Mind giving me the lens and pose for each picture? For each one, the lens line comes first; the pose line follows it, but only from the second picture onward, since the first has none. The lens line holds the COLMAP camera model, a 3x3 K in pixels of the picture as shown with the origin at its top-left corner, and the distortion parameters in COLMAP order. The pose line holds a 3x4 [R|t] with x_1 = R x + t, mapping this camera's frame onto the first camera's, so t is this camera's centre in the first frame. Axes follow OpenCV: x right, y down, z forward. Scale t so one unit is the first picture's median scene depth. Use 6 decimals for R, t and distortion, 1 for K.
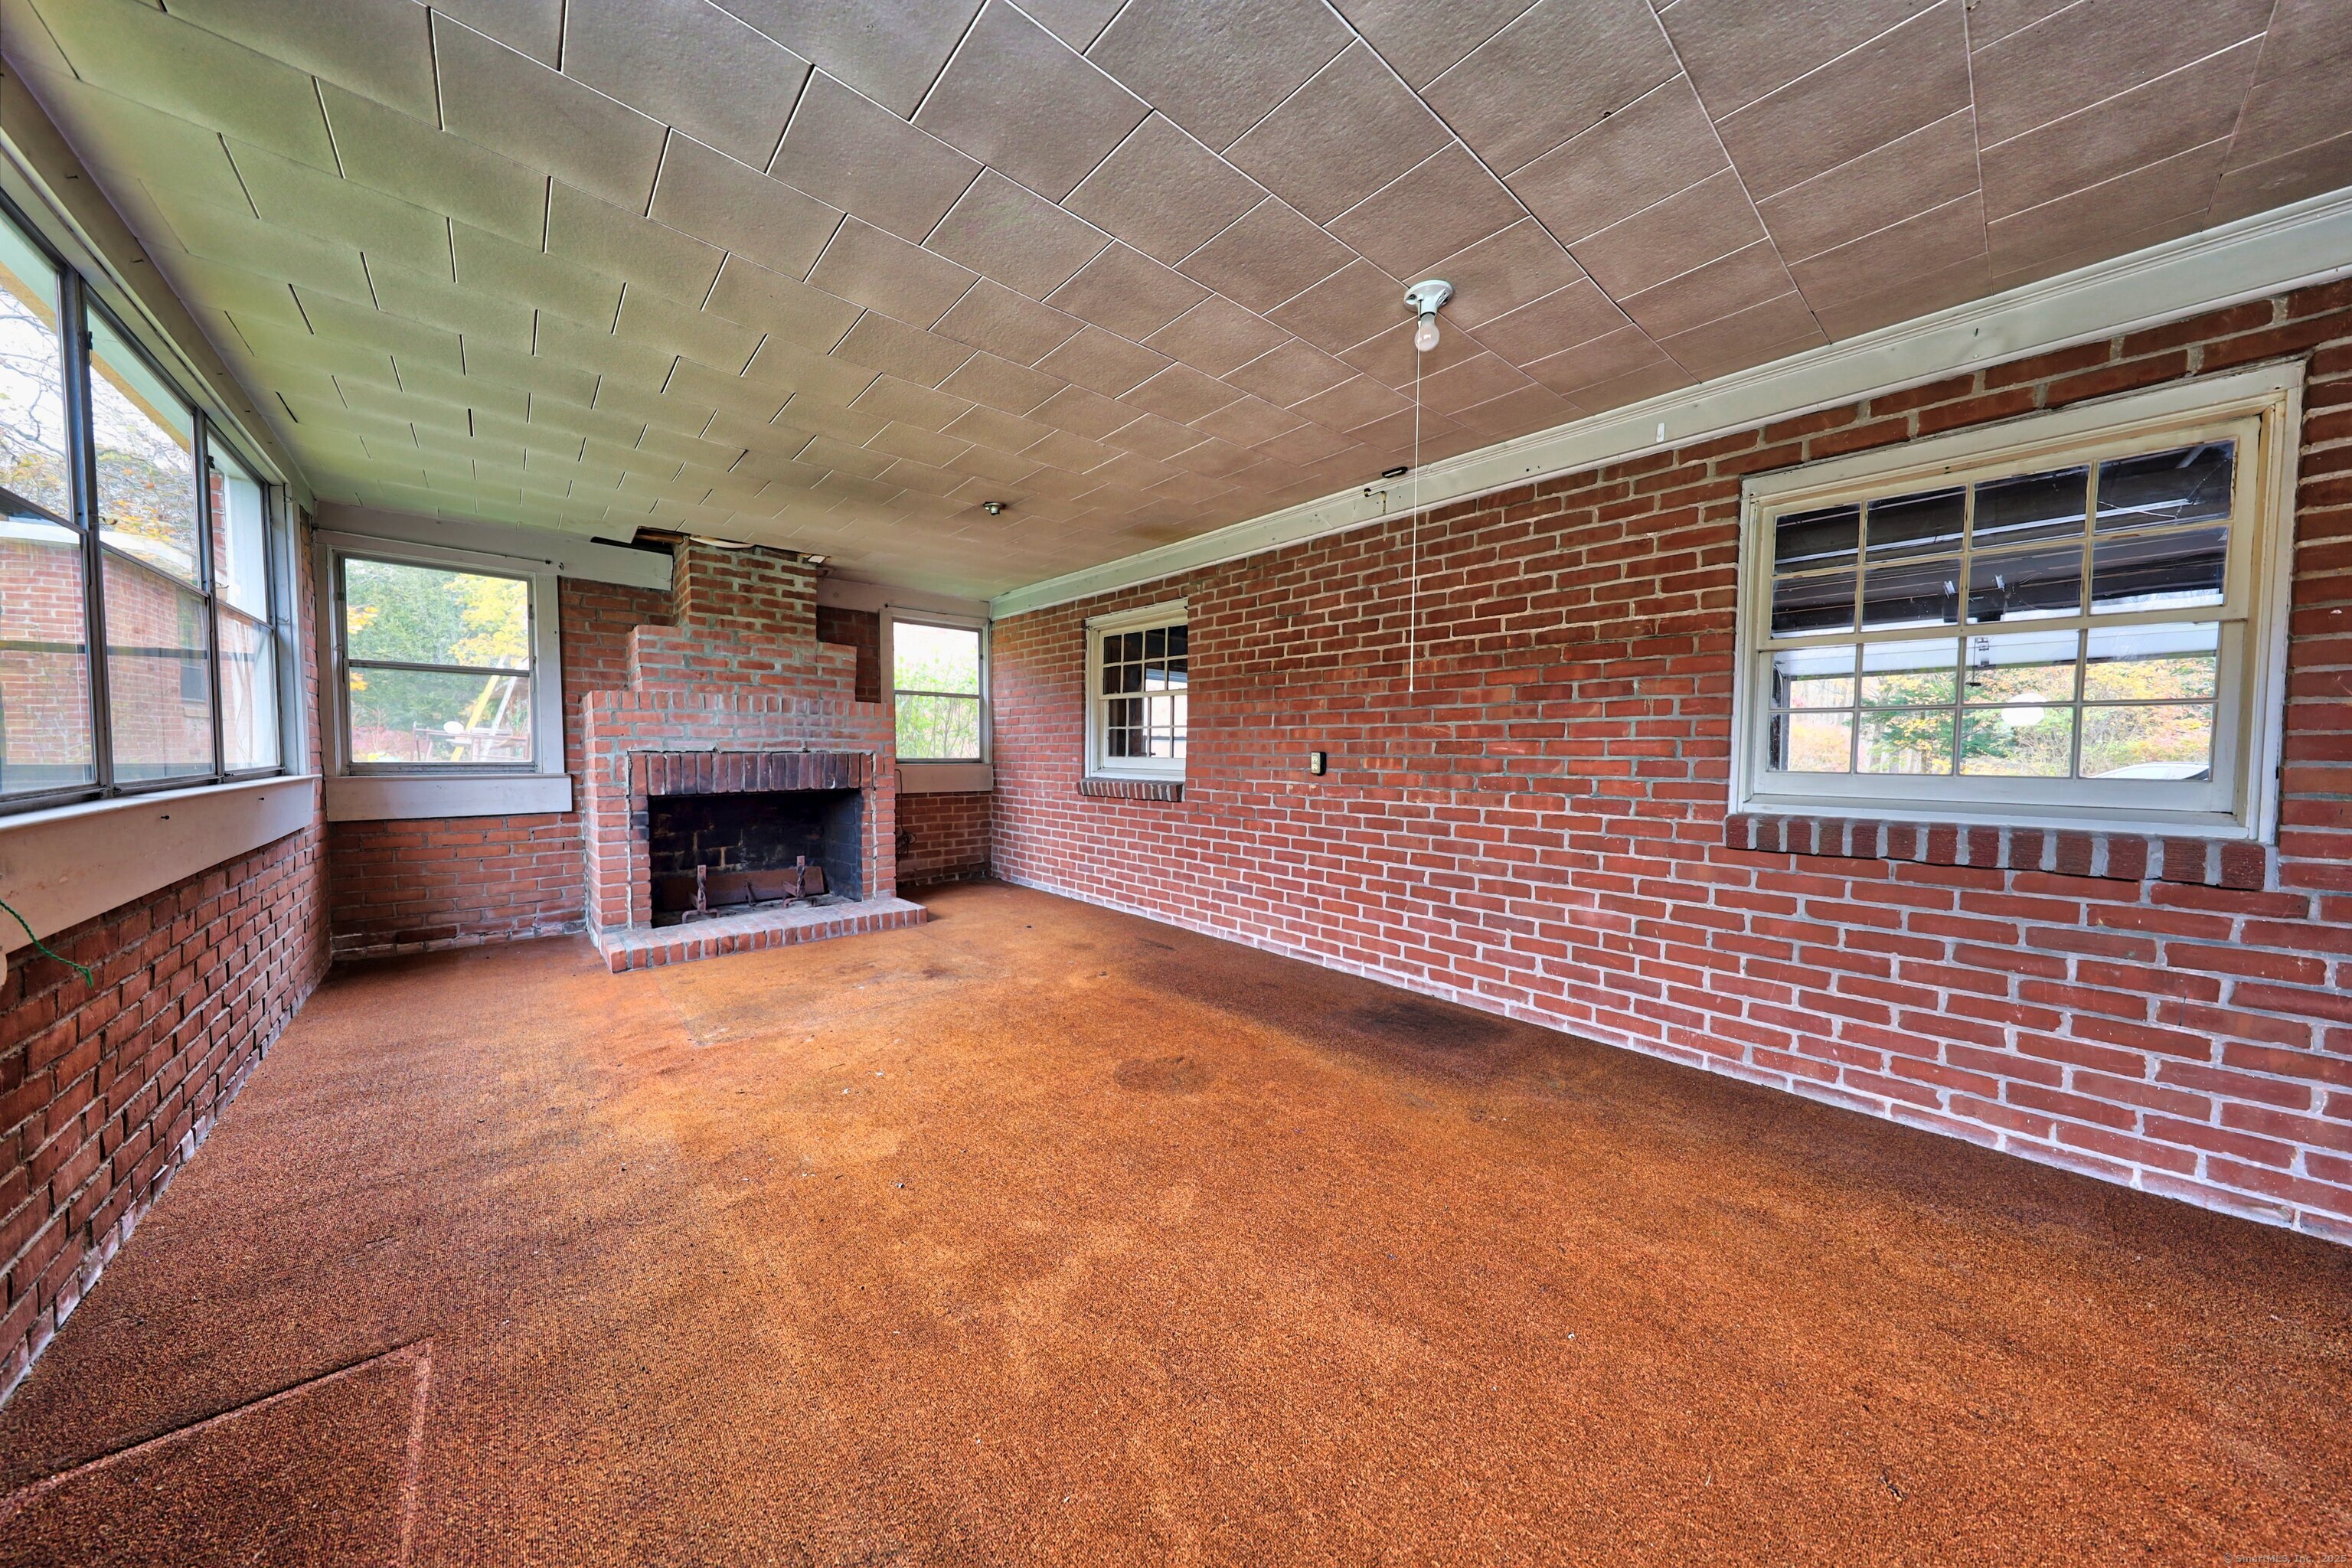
lens RADIAL K [[743.9, 0, 1164.2], [0, 743.9, 781.6], [0, 0, 1]] dist [0.000167, 0.000030]
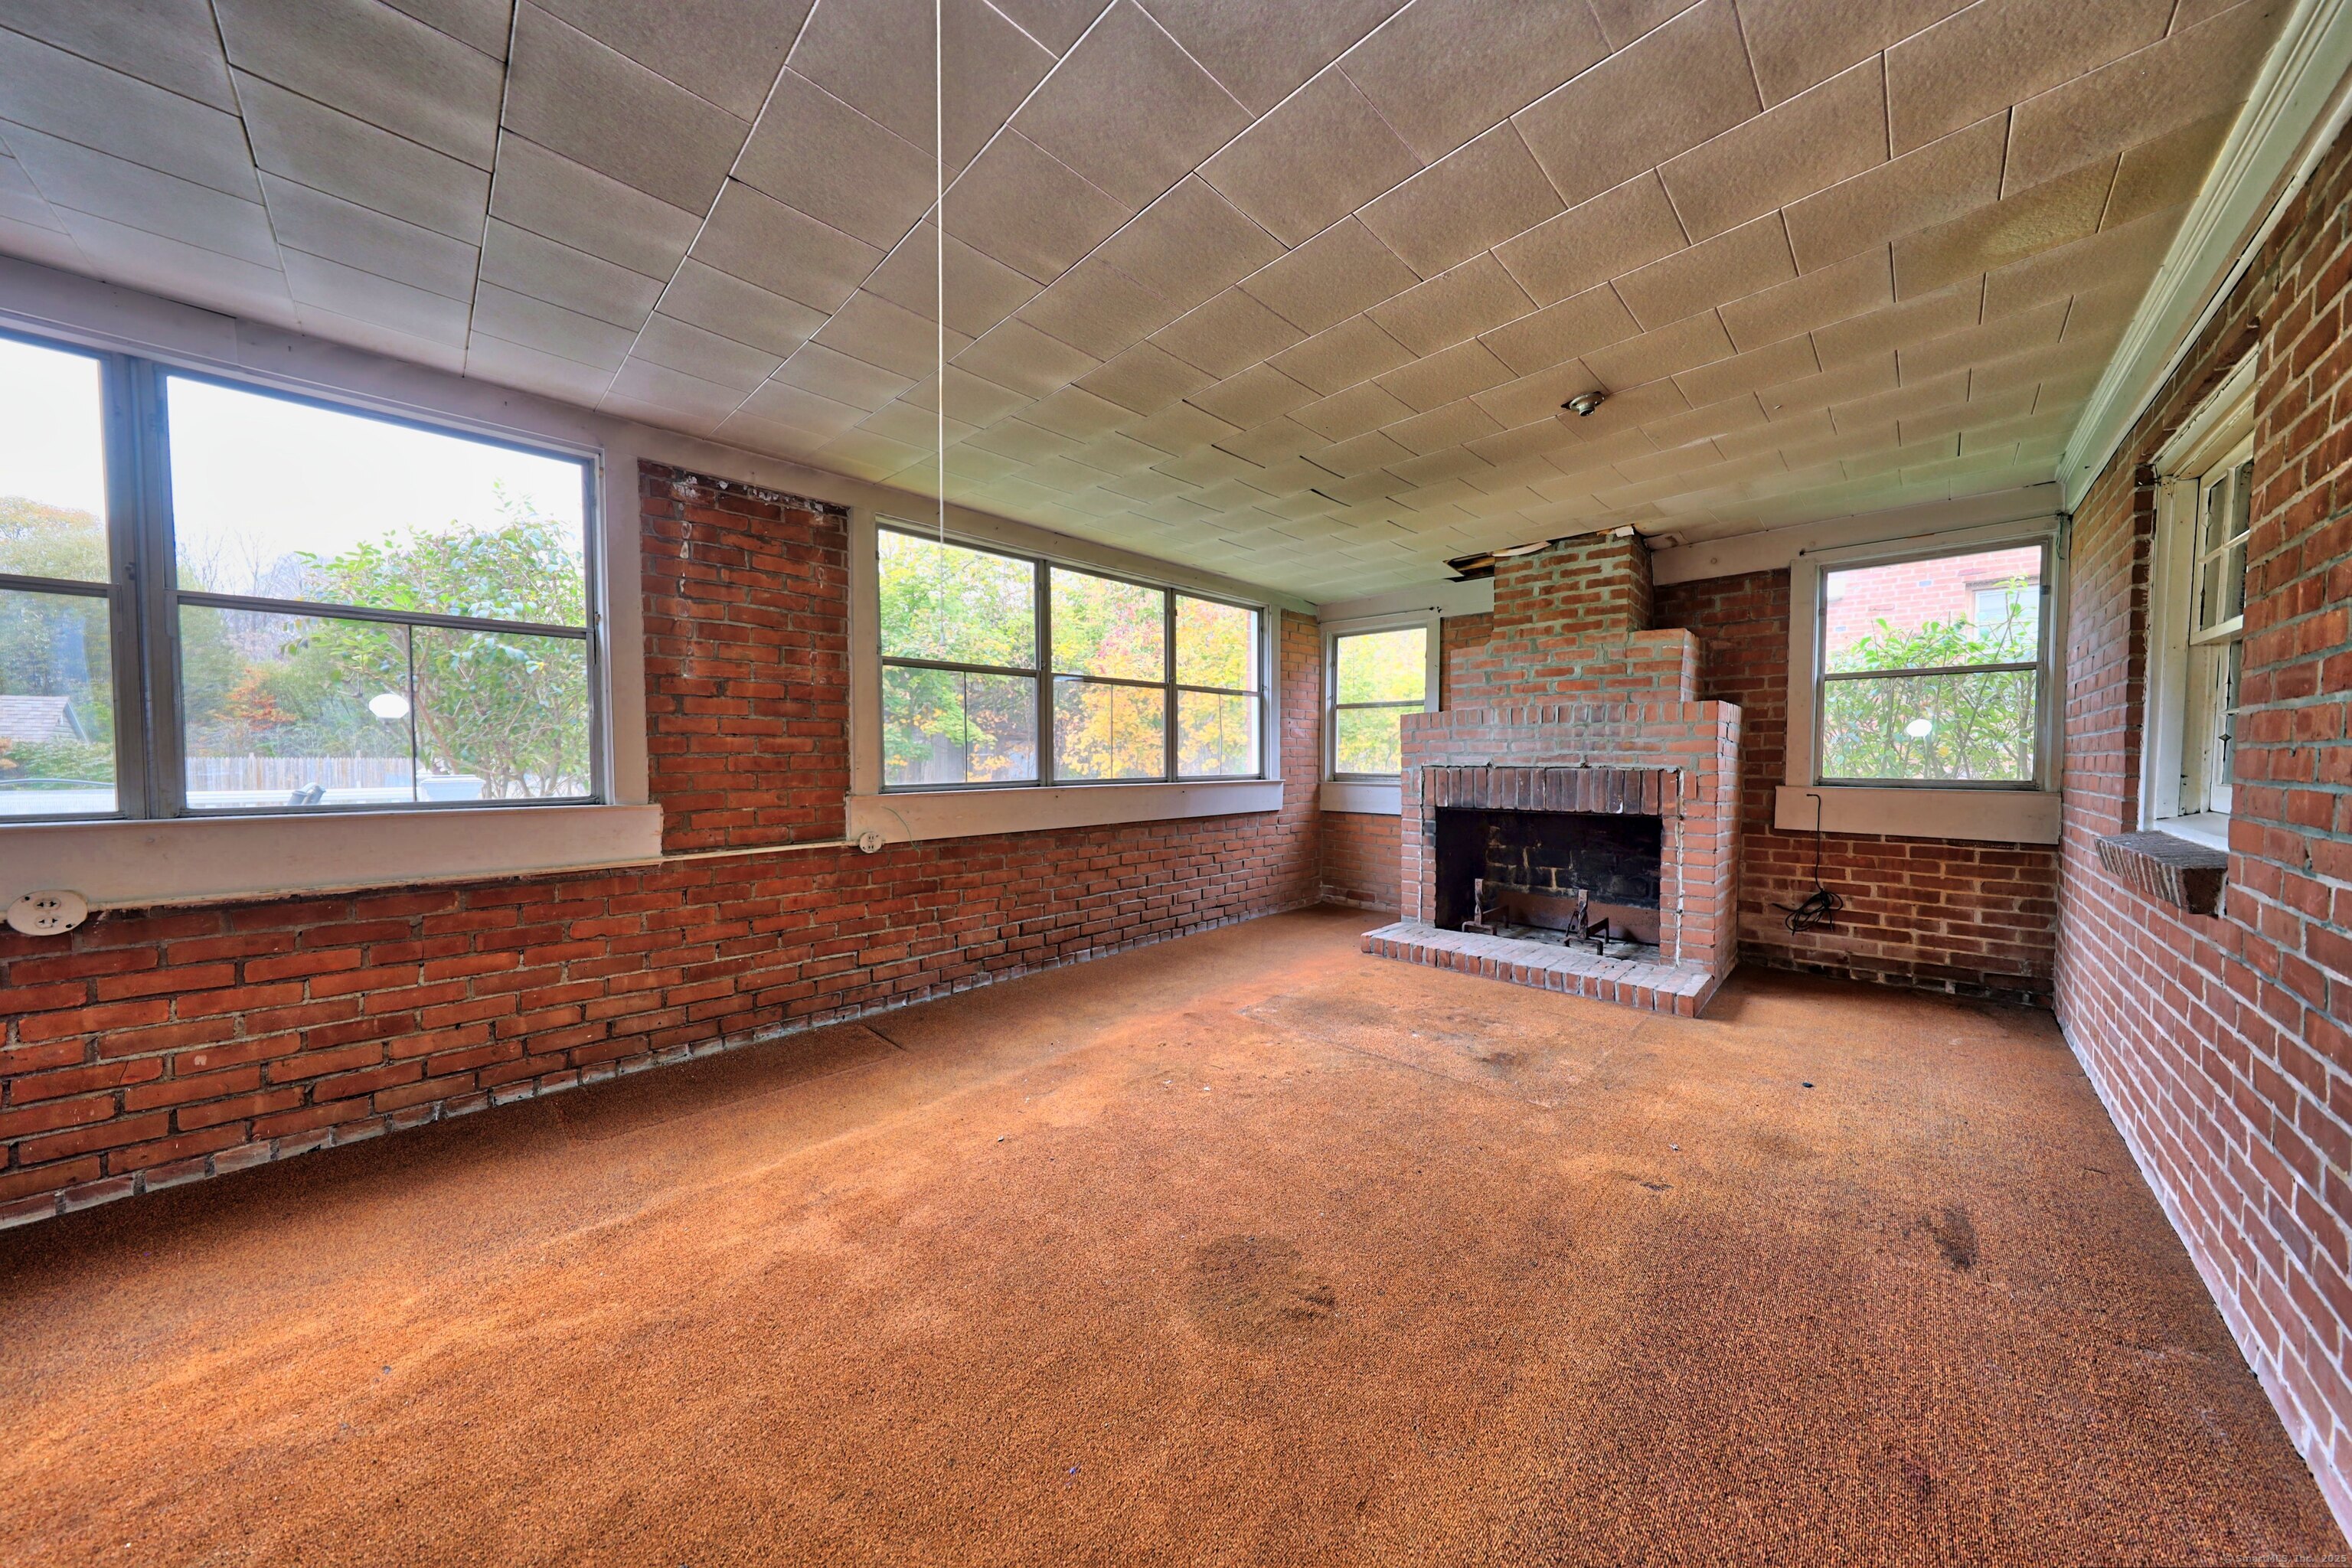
lens RADIAL K [[743.9, 0, 1164.2], [0, 743.9, 781.6], [0, 0, 1]] dist [0.000167, 0.000030]
pose [[0.061032, 0.027066, -0.997769, 0.345094], [-0.041539, 0.998835, 0.024554, -0.025891], [0.997271, 0.039948, 0.062085, 0.488246]]
